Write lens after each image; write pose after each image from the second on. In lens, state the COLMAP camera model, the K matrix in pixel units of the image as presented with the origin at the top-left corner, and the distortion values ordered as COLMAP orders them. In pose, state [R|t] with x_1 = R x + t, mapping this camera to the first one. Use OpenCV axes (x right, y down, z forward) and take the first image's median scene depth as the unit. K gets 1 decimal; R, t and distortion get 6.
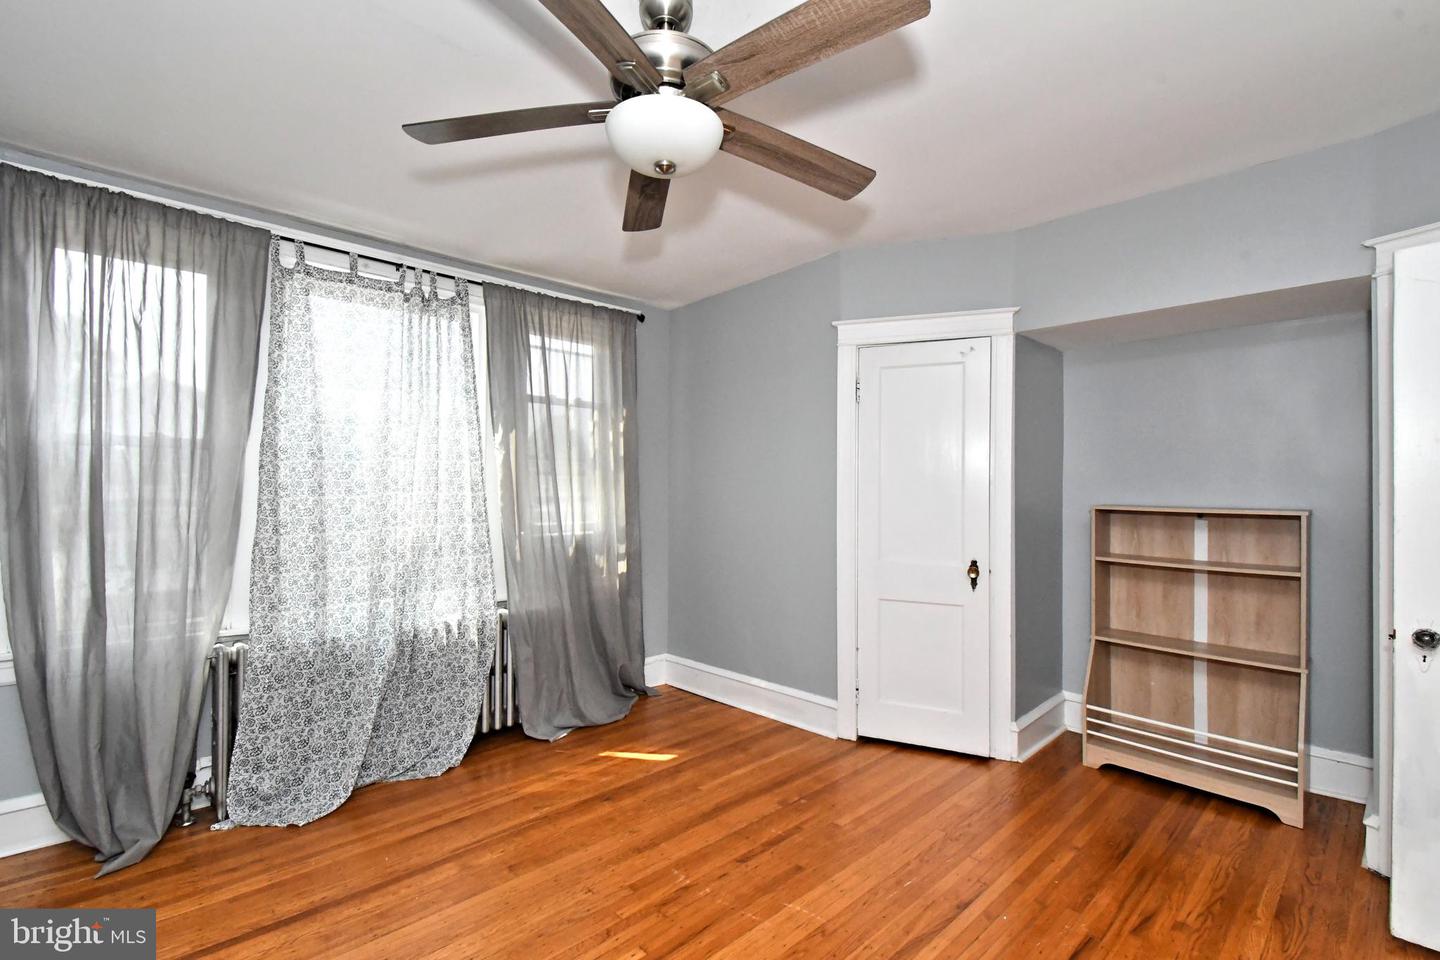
lens RADIAL K [[609.5, 0, 720.0], [0, 609.5, 480.0], [0, 0, 1]] dist [0.000904, -0.000148]
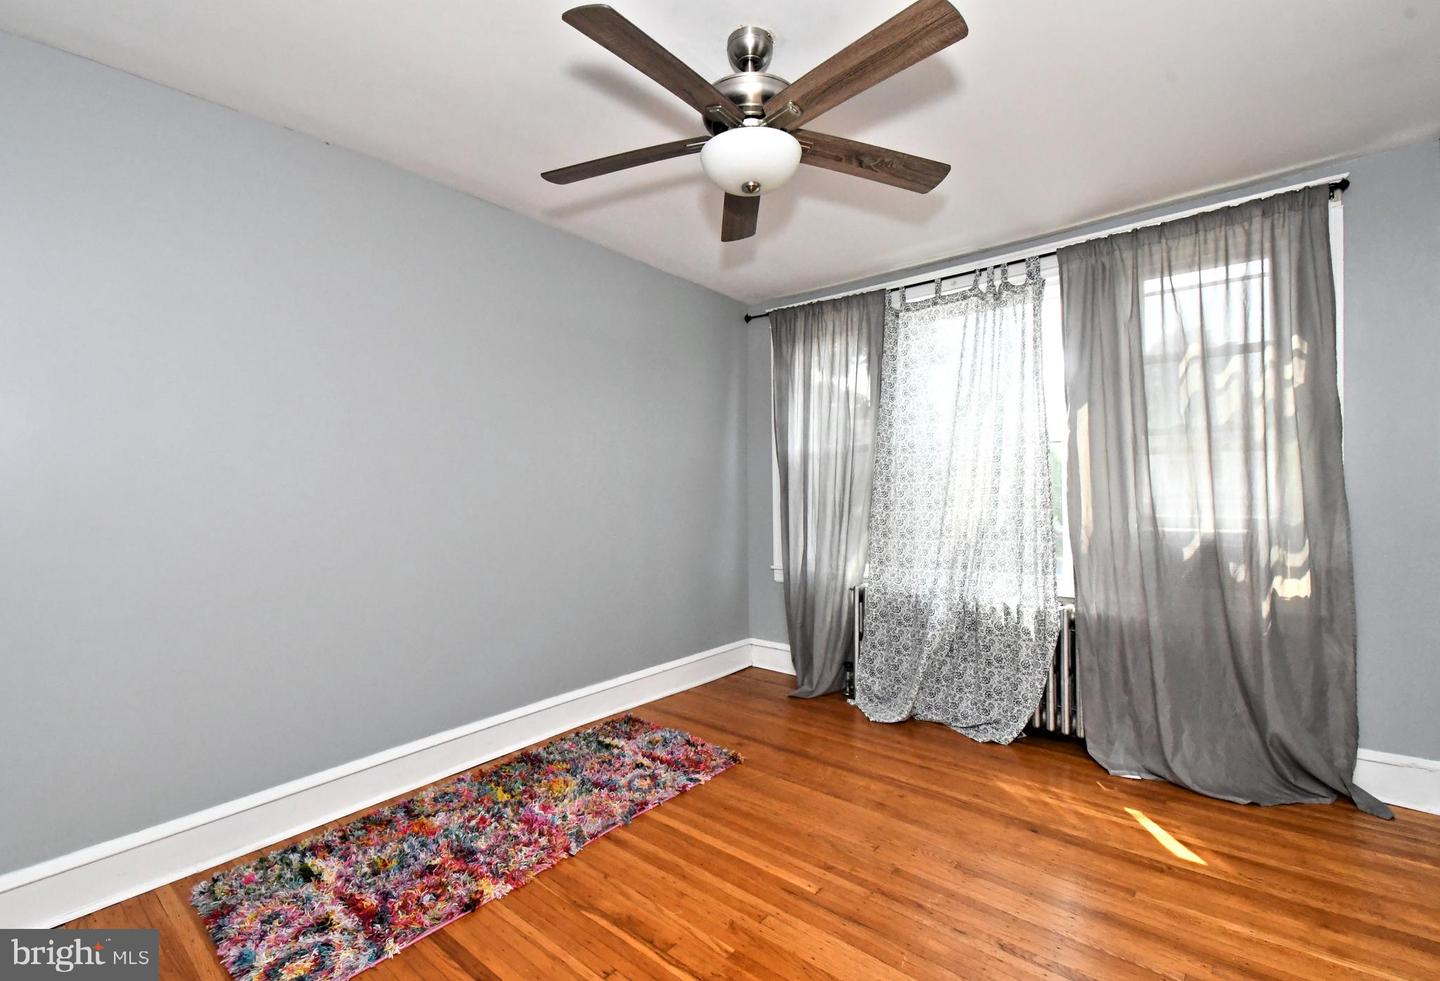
lens RADIAL K [[621.3, 0, 703.9], [0, 621.3, 487.1], [0, 0, 1]] dist [0.018437, -0.019786]
pose [[0.109136, -0.004909, -0.994015, 0.534977], [0.028368, 0.999596, -0.001822, 0.024169], [0.993622, -0.027999, 0.109232, 0.382375]]
